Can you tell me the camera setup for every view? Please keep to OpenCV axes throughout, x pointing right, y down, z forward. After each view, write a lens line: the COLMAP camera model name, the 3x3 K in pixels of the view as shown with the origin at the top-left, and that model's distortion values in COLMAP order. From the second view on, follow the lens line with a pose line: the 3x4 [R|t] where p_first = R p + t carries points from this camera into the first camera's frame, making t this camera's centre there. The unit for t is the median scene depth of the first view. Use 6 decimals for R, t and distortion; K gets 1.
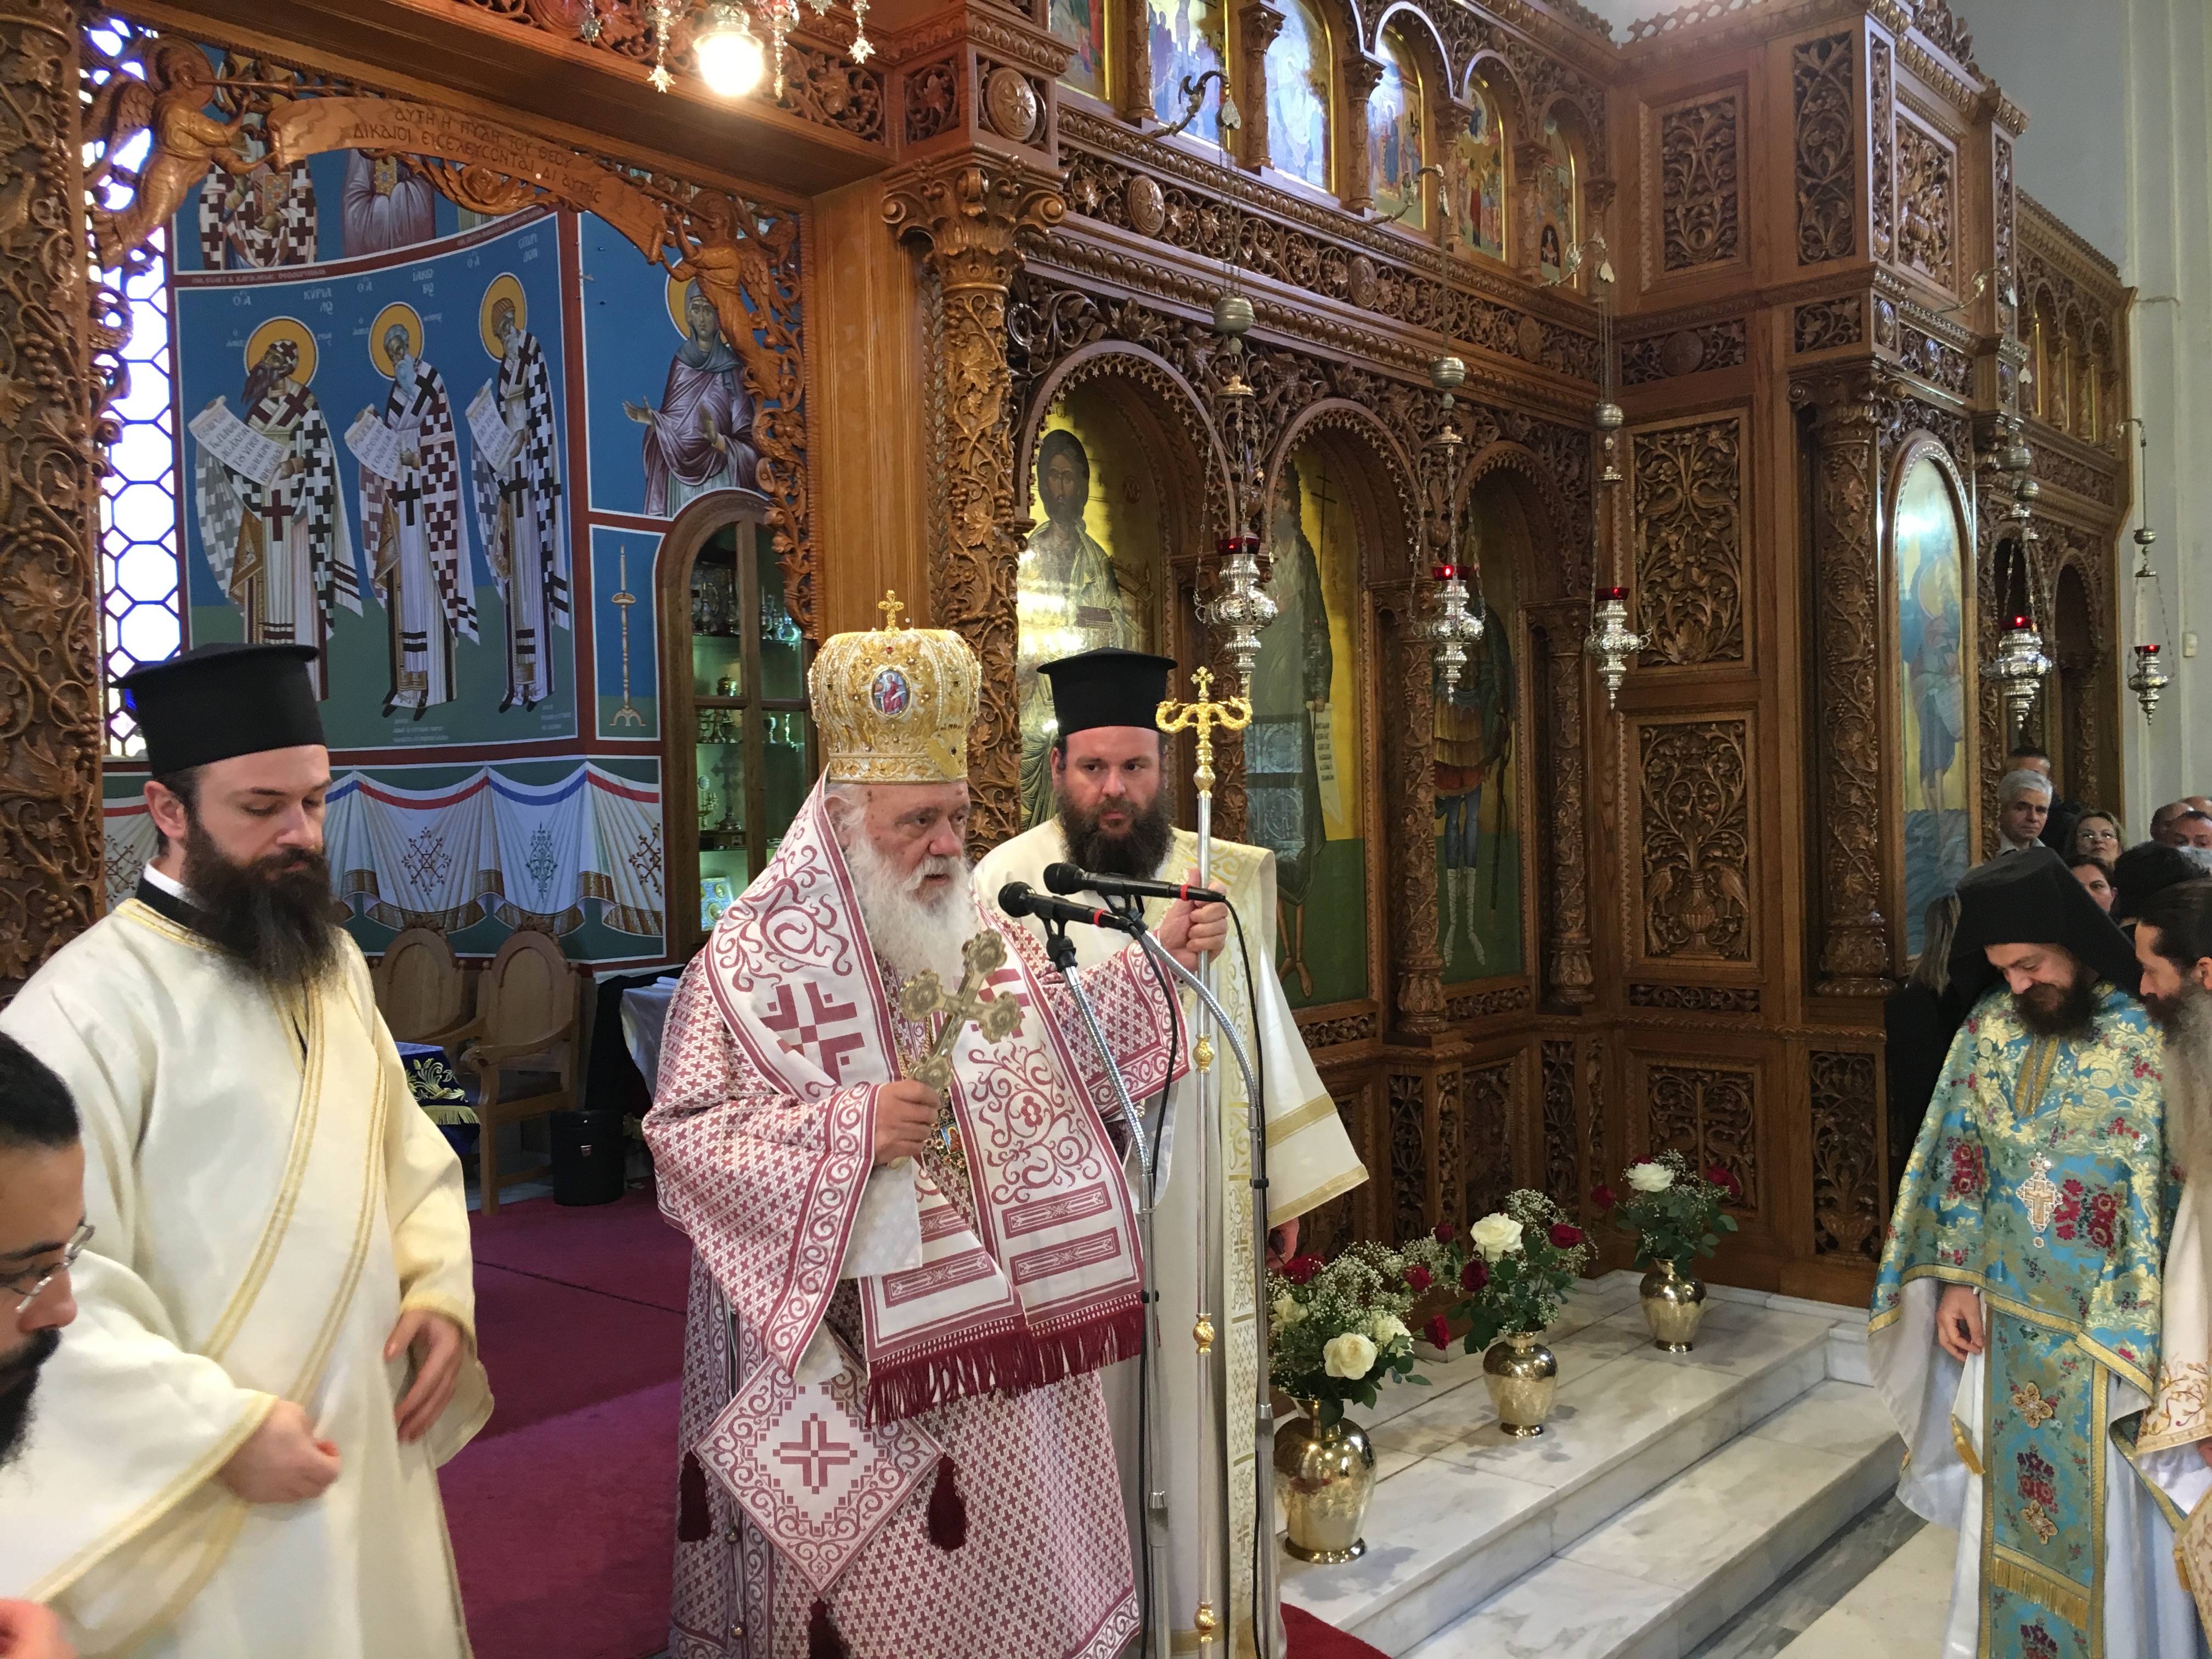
lens RADIAL K [[1875.8, 0, 1096.2], [0, 1875.8, 832.7], [0, 0, 1]] dist [0.072031, -0.096955]
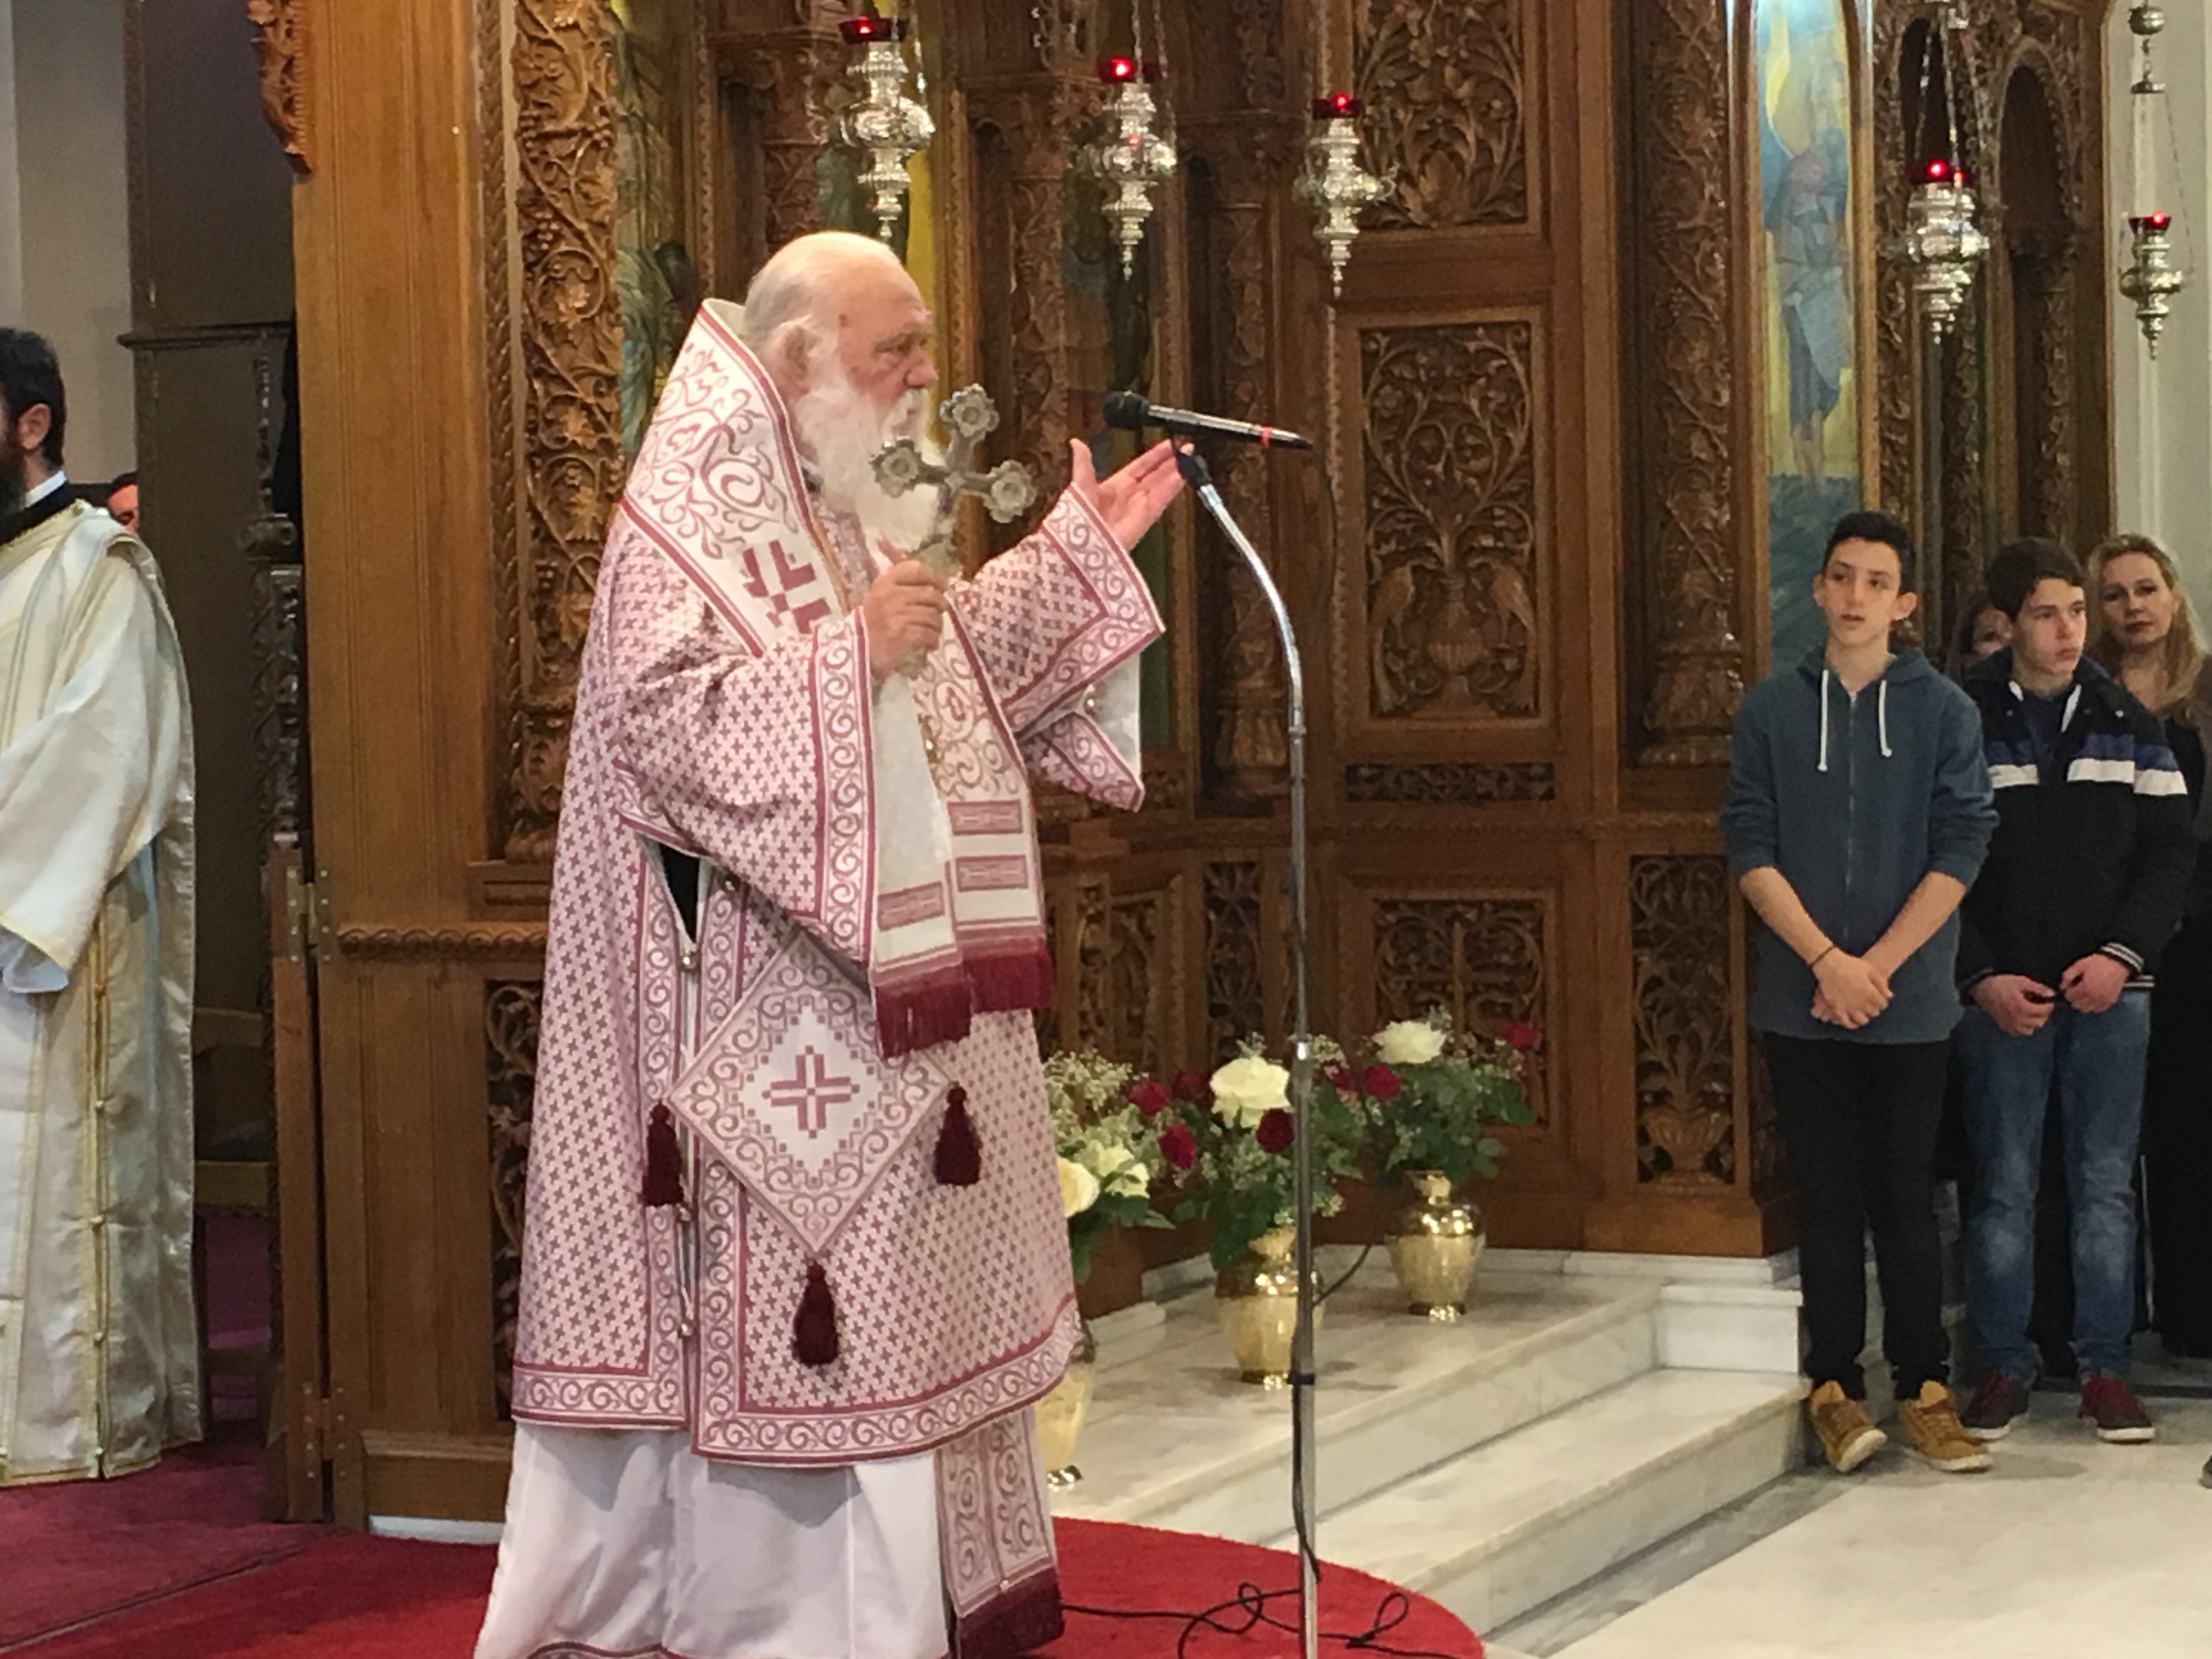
lens RADIAL K [[5290.4, 0, 1106.0], [0, 5290.4, 829.5], [0, 0, 1]] dist [0.019875, 0.348042]
pose [[0.957717, -0.011264, 0.287492, -0.285897], [0.004475, 0.999696, 0.024263, 0.063575], [-0.287678, -0.021950, 0.957476, -0.610649]]
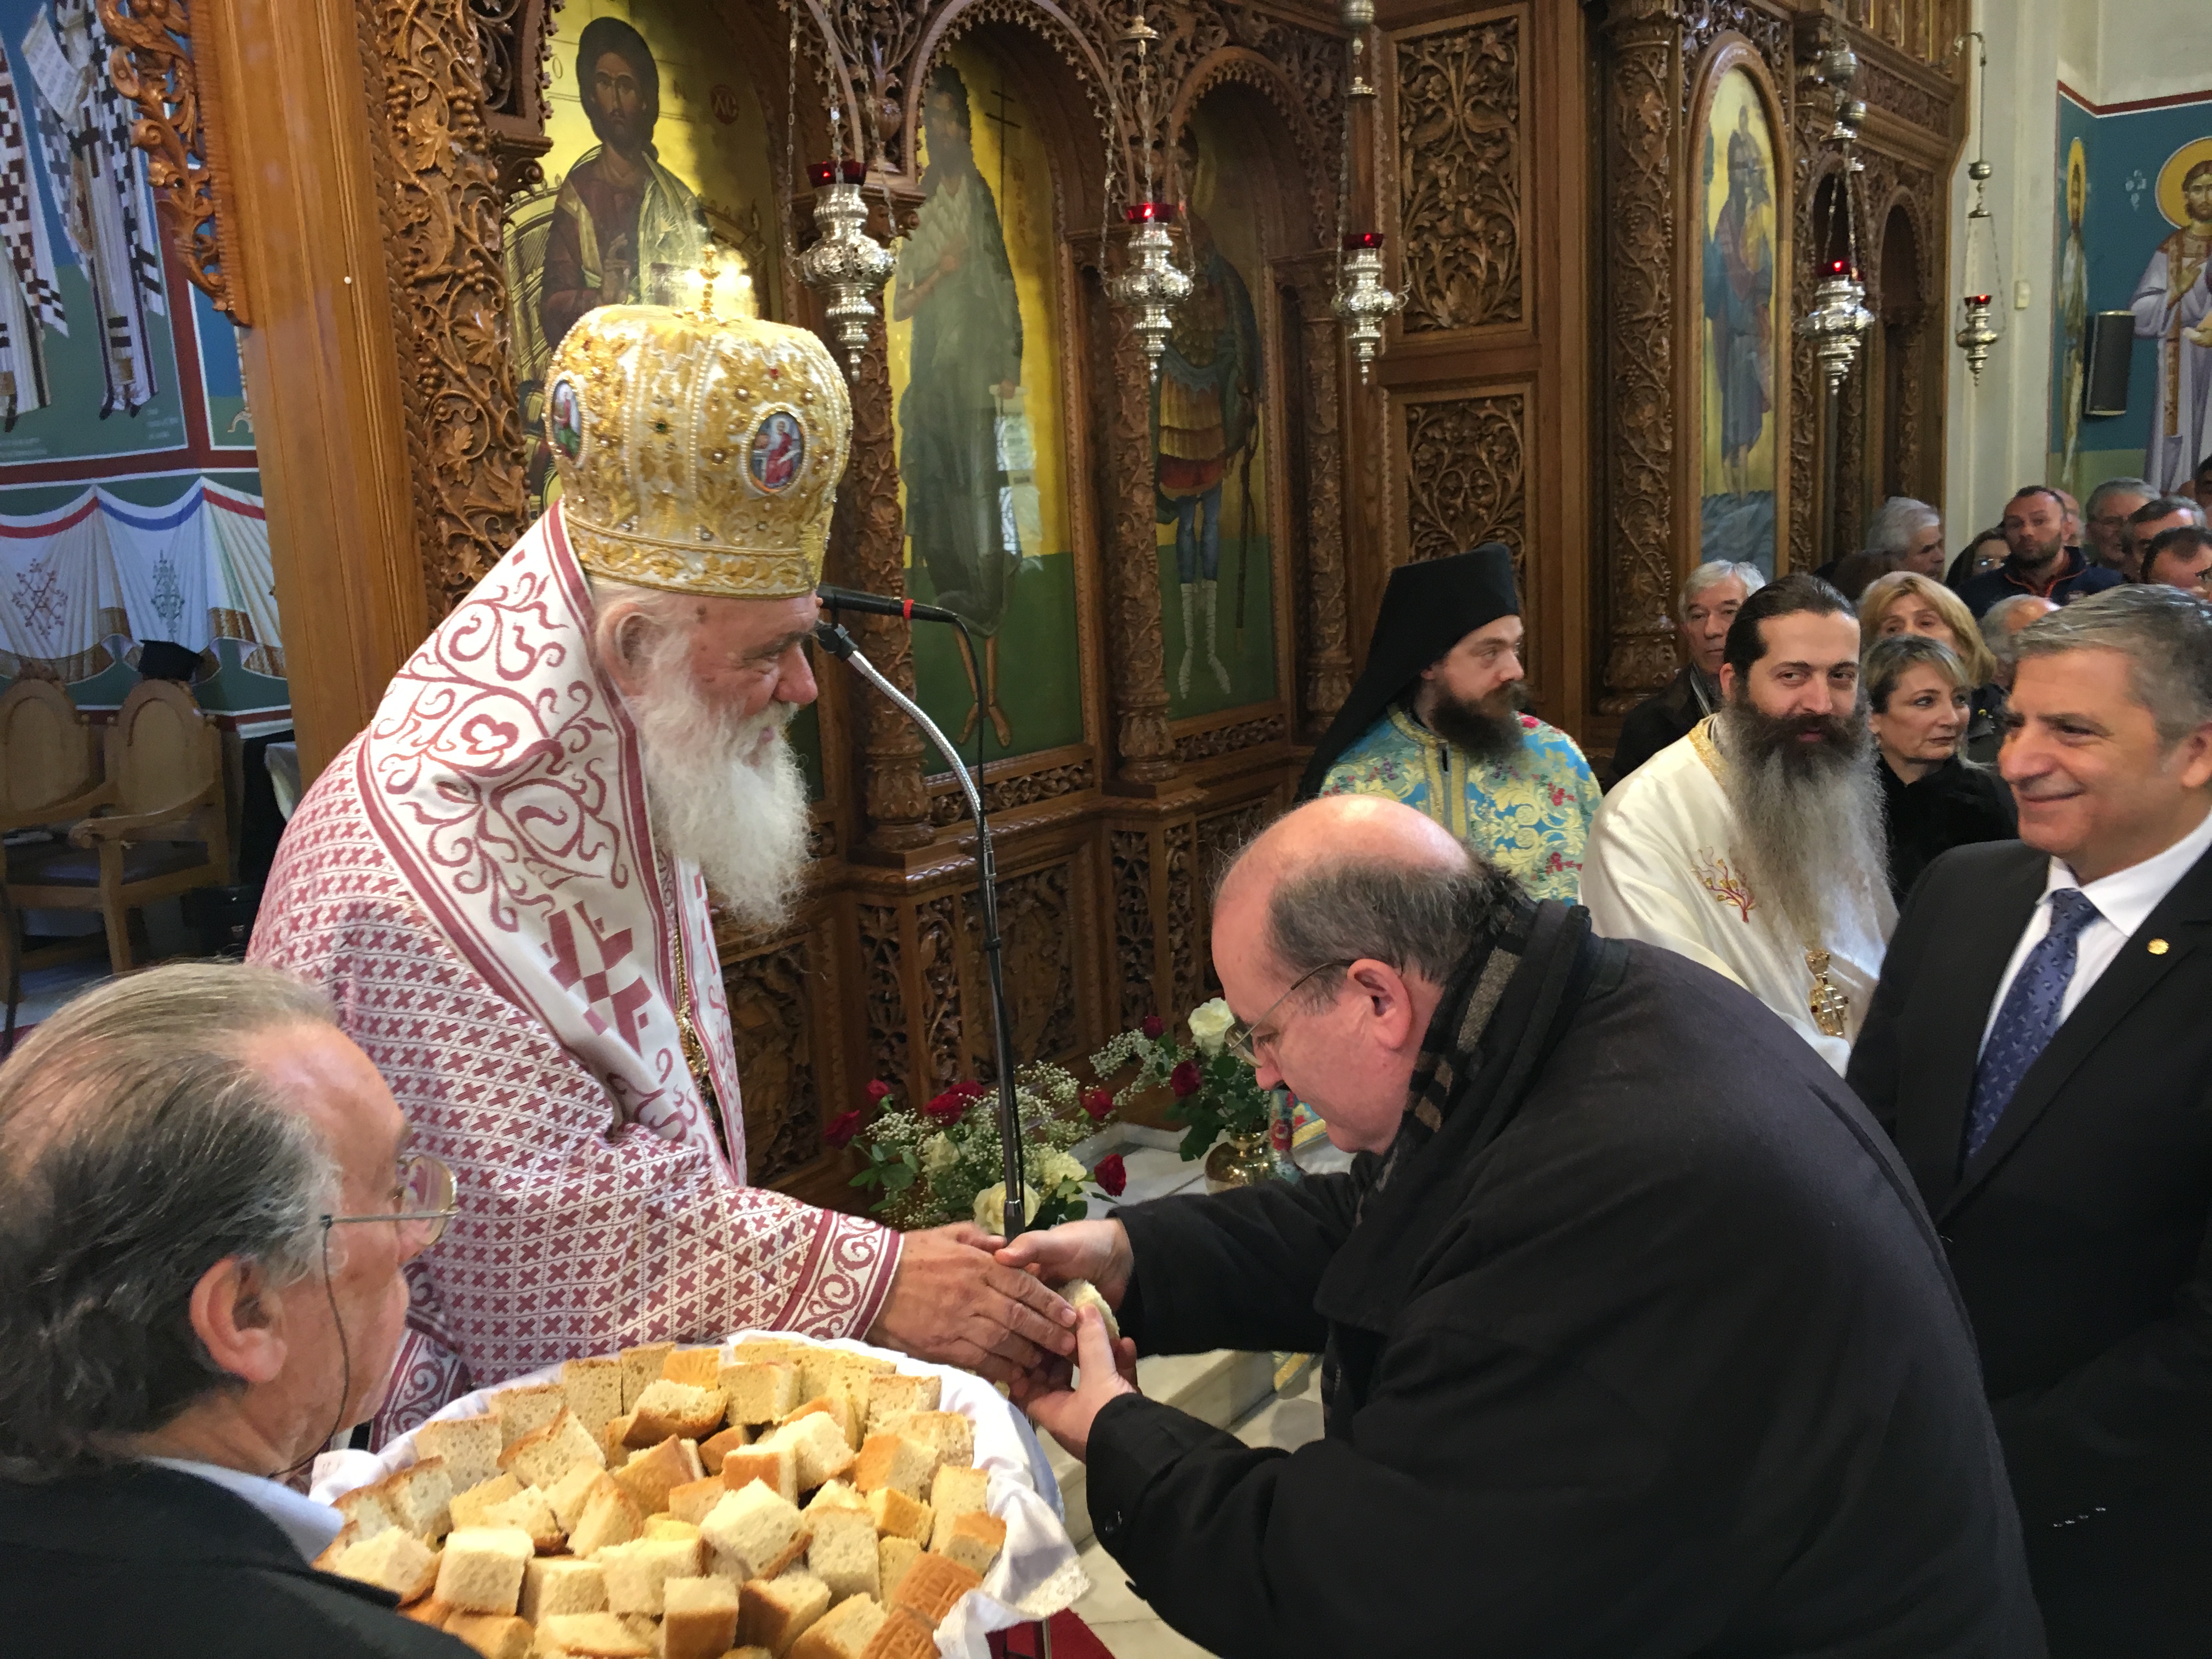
lens RADIAL K [[1886.8, 0, 1100.6], [0, 1886.8, 825.7], [0, 0, 1]] dist [0.076701, -0.110358]
pose [[0.995898, -0.043837, 0.079159, 0.079460], [0.030903, 0.986990, 0.157786, -0.008784], [-0.085046, -0.154693, 0.984295, 0.148174]]
